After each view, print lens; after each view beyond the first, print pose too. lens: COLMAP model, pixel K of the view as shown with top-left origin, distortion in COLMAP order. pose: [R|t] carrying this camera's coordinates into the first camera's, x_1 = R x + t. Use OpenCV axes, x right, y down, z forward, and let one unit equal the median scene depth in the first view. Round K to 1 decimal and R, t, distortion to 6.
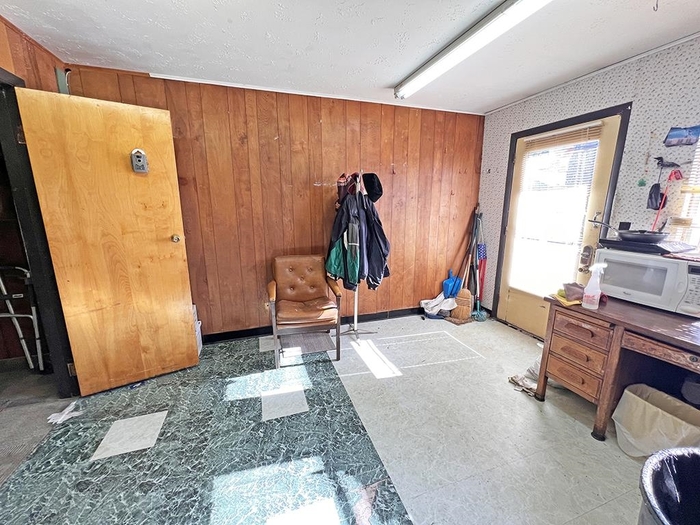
lens RADIAL K [[287.4, 0, 349.0], [0, 287.4, 264.6], [0, 0, 1]] dist [0.000642, 0.000340]
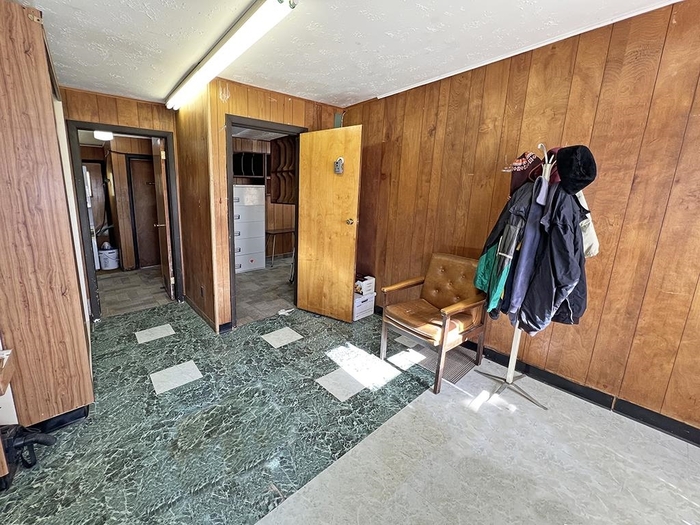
lens RADIAL K [[287.4, 0, 338.8], [0, 287.4, 240.2], [0, 0, 1]] dist [0.000642, 0.000340]
pose [[0.382639, 0.151282, -0.911428, 0.556114], [-0.188781, 0.978492, 0.083158, -0.101034], [0.904405, 0.140241, 0.402969, 0.413712]]
